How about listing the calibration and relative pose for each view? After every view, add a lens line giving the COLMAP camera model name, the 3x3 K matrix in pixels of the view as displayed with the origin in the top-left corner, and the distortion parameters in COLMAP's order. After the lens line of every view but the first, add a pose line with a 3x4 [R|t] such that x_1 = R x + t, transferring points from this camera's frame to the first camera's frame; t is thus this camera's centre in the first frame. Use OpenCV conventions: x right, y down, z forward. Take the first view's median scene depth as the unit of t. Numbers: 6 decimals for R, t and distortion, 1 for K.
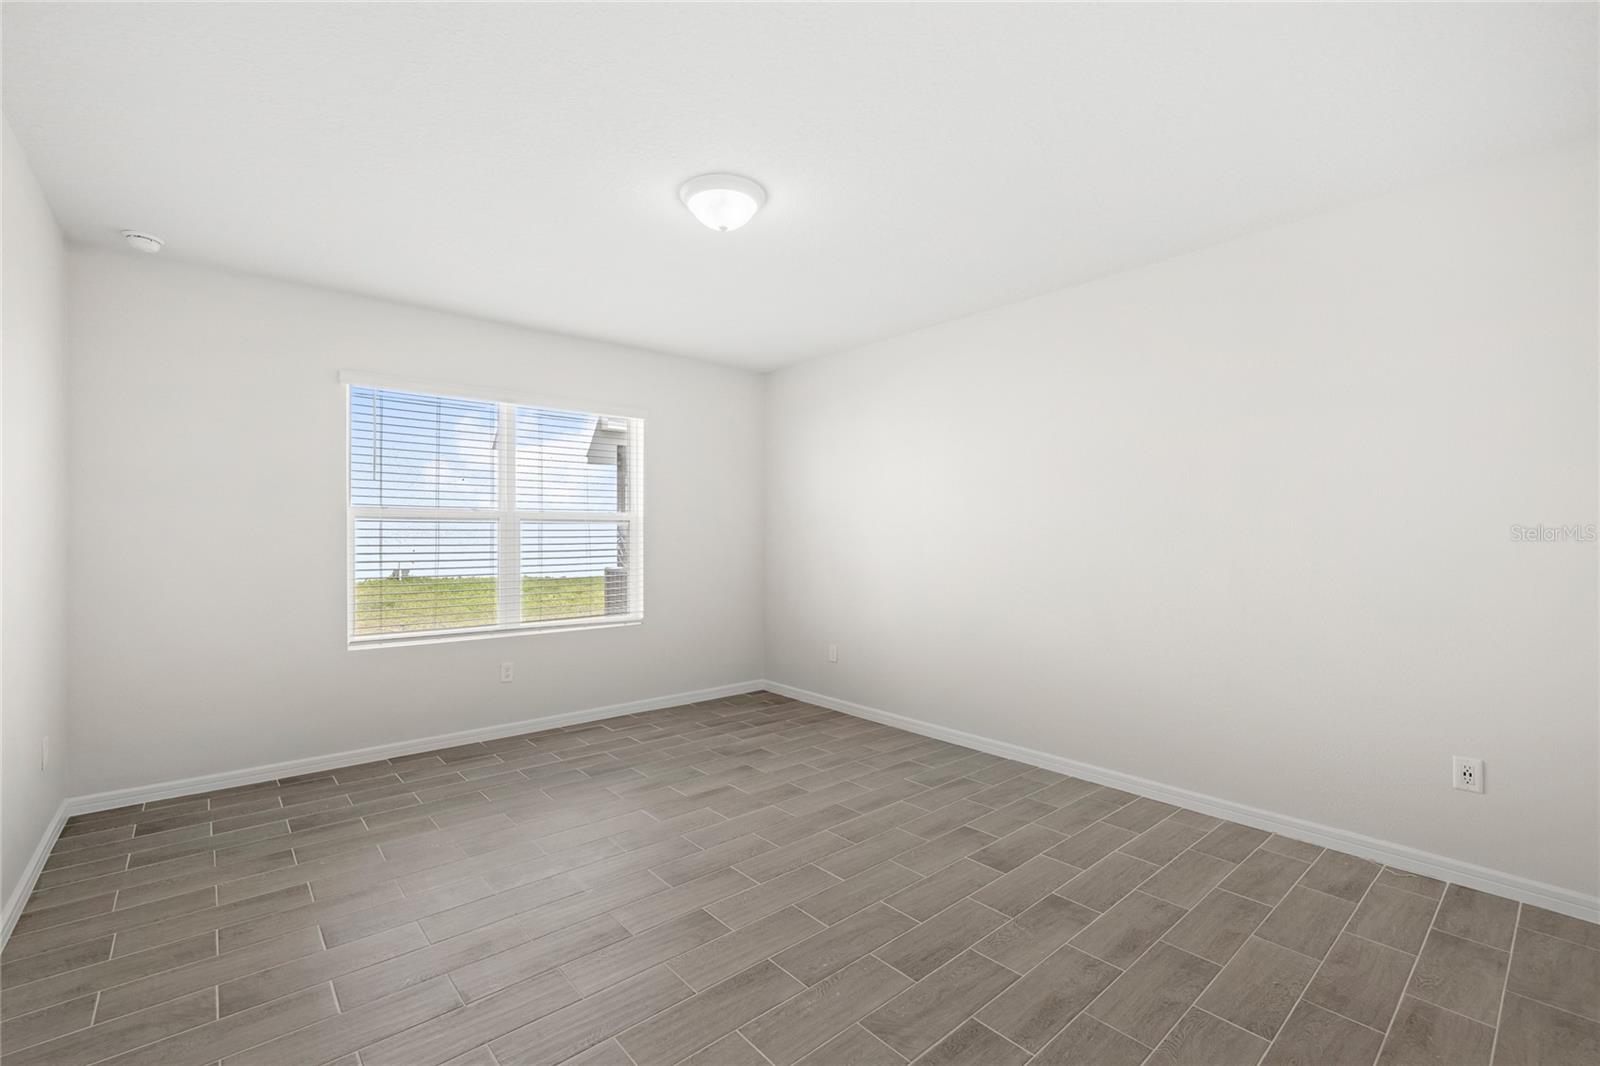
lens RADIAL K [[686.2, 0, 794.0], [0, 686.2, 538.1], [0, 0, 1]] dist [-0.001082, 0.001095]
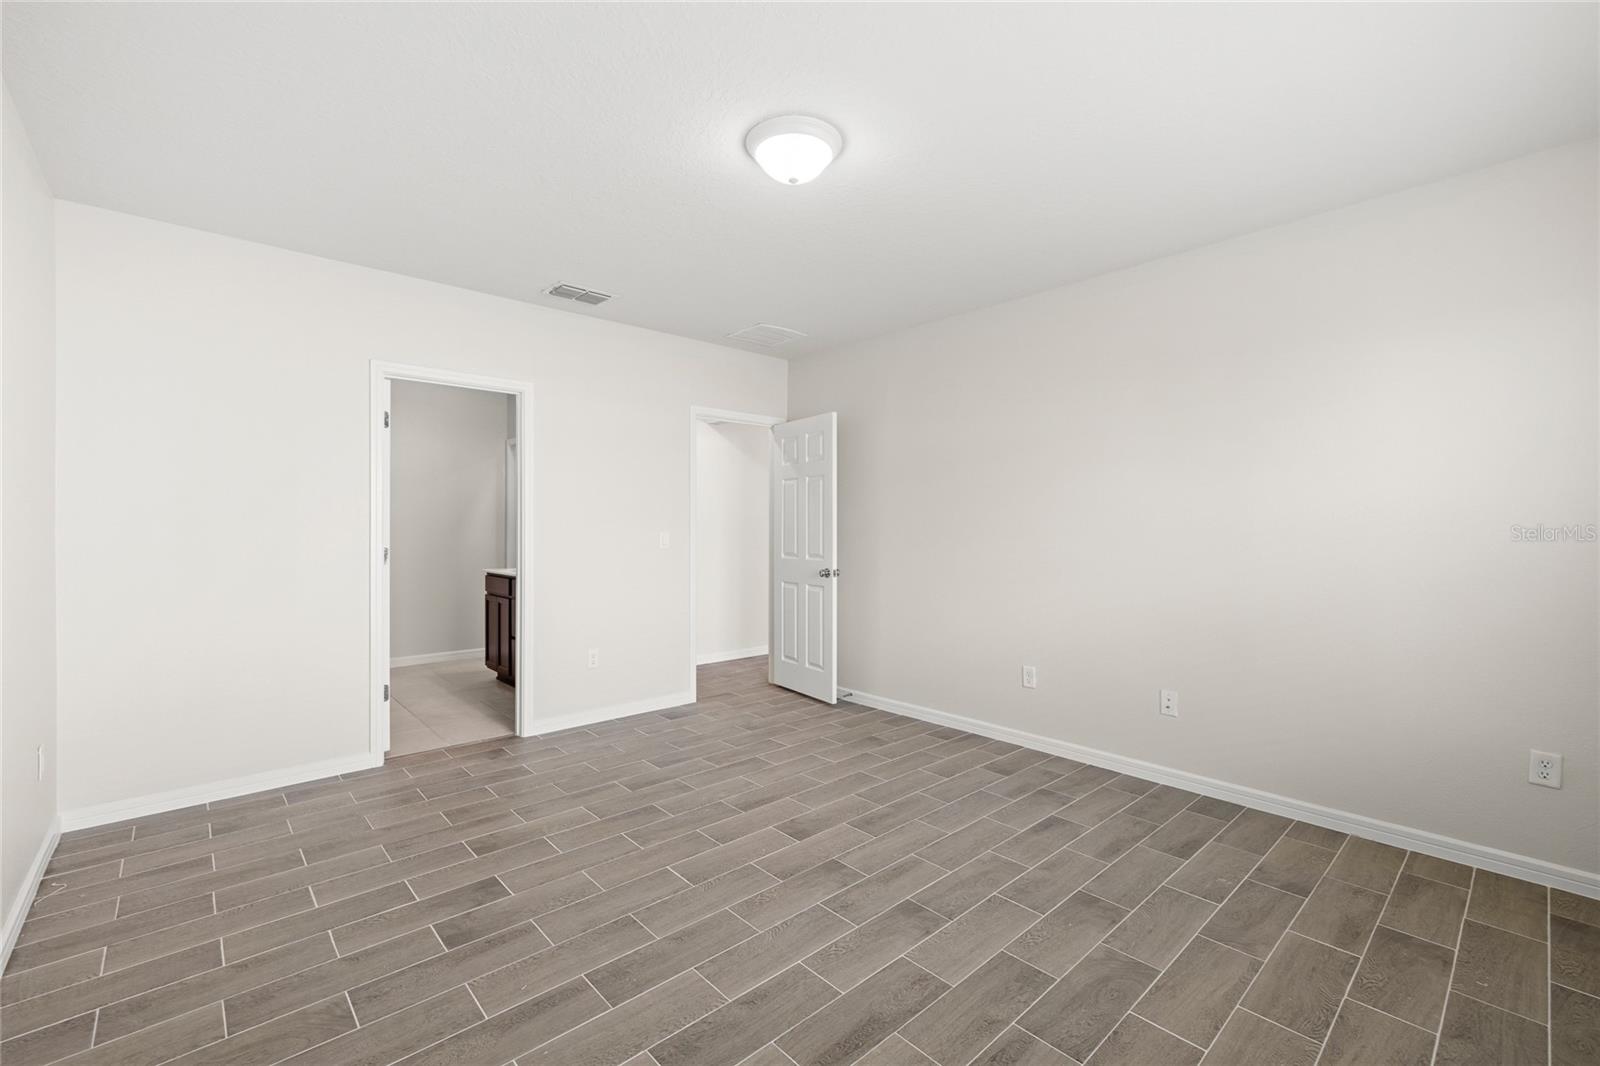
lens RADIAL K [[686.2, 0, 797.7], [0, 686.2, 518.1], [0, 0, 1]] dist [-0.001082, 0.001095]
pose [[-0.999733, -0.005907, -0.022323, -0.061175], [-0.005693, 0.999937, -0.009629, -0.003151], [0.022379, -0.009500, -0.999704, 1.314070]]
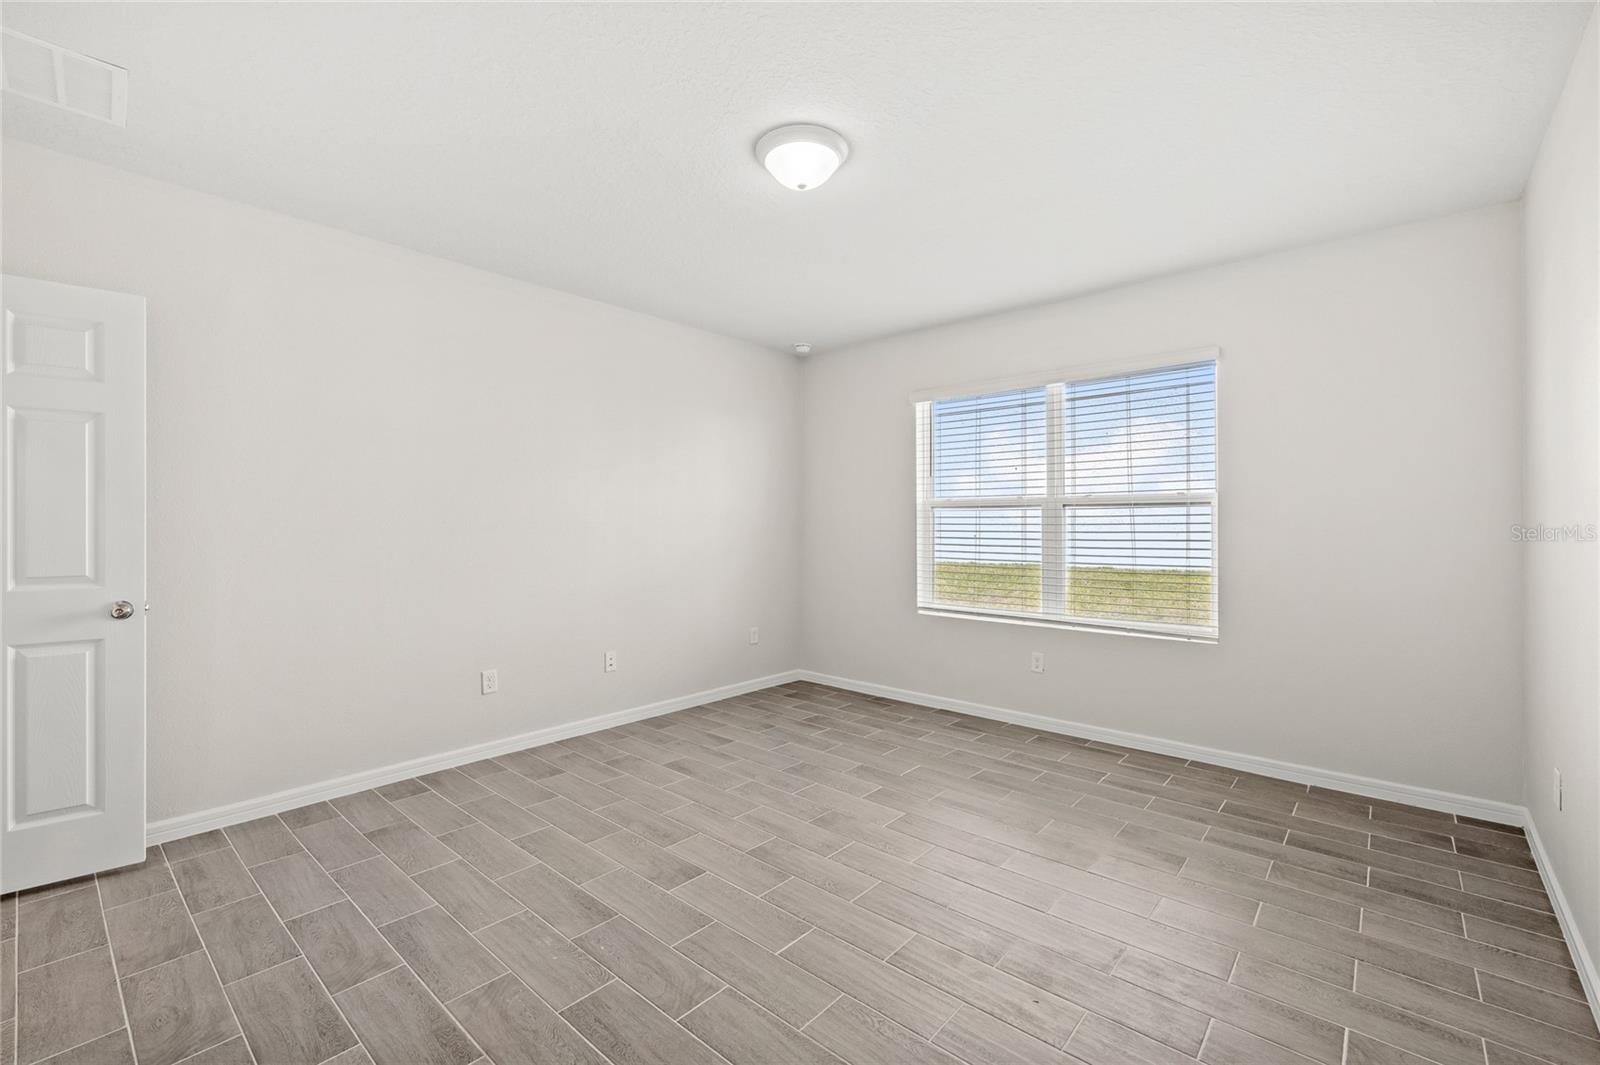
lens RADIAL K [[686.2, 0, 803.2], [0, 686.2, 523.4], [0, 0, 1]] dist [-0.001082, 0.001095]
pose [[0.143908, 0.001270, -0.989590, 0.562495], [-0.007119, 0.999975, 0.000248, 0.000084], [0.989565, 0.007010, 0.143913, 0.595494]]
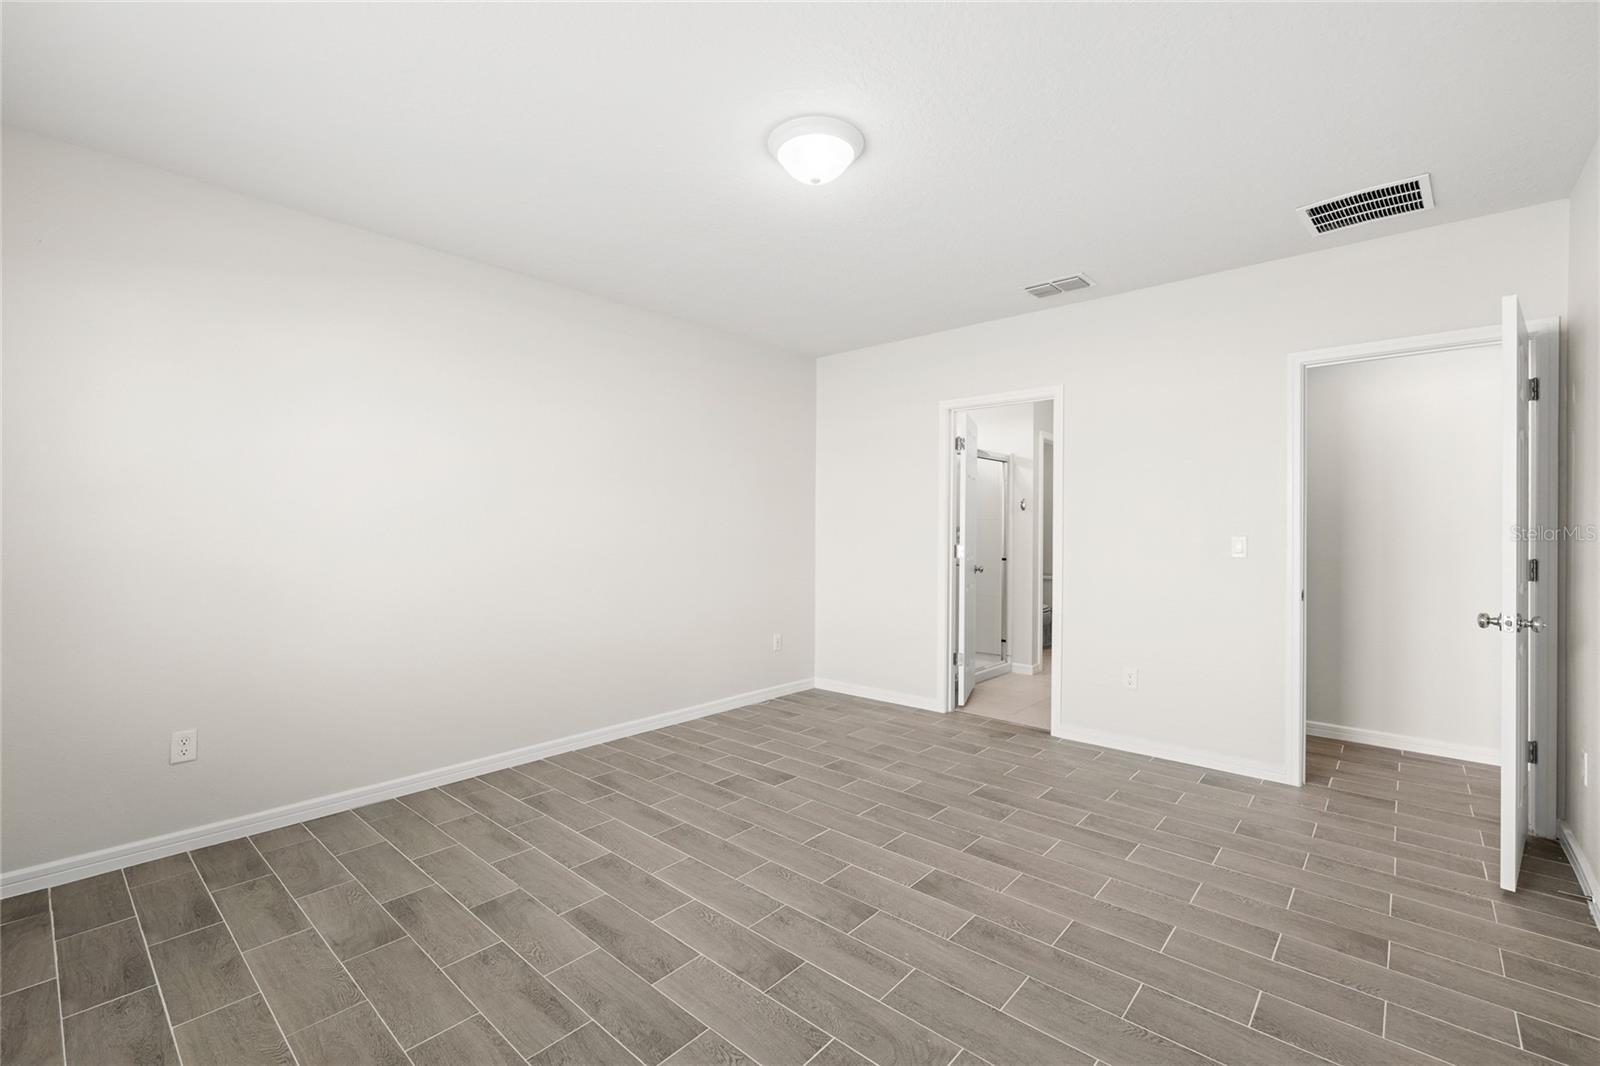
lens RADIAL K [[686.2, 0, 785.5], [0, 686.2, 523.5], [0, 0, 1]] dist [-0.001082, 0.001095]
pose [[-0.113855, 0.000730, 0.993497, -0.686955], [0.000250, 1.000000, -0.000706, -0.005807], [-0.993497, 0.000168, -0.113855, 0.784258]]
